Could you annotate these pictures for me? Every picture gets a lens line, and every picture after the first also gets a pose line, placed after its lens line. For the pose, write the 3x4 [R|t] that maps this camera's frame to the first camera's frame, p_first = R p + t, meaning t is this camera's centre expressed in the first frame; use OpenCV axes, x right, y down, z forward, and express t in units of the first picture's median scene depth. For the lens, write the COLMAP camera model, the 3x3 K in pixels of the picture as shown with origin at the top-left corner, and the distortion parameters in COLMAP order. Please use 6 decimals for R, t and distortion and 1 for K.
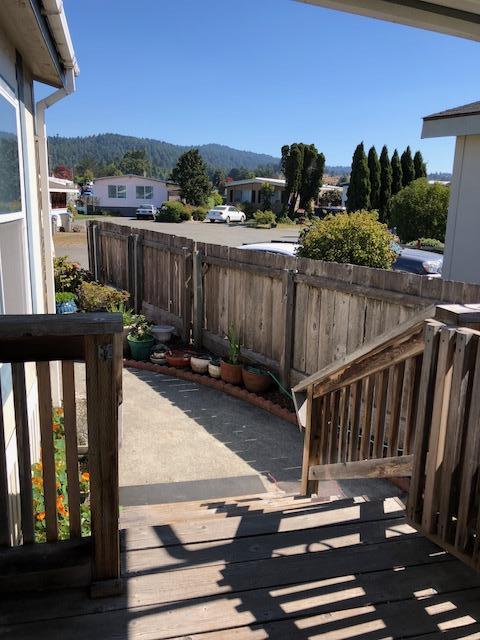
lens RADIAL K [[527.9, 0, 236.3], [0, 527.9, 319.1], [0, 0, 1]] dist [0.051345, -0.056253]
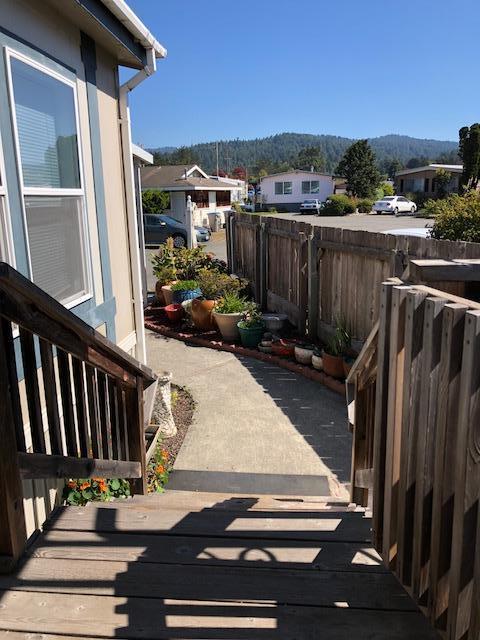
lens RADIAL K [[527.9, 0, 259.8], [0, 527.9, 316.4], [0, 0, 1]] dist [0.051345, -0.056253]
pose [[0.946497, 0.024511, -0.321780, 0.147320], [-0.027347, 0.999617, -0.004296, 0.022661], [0.321551, 0.012866, 0.946805, 0.078426]]
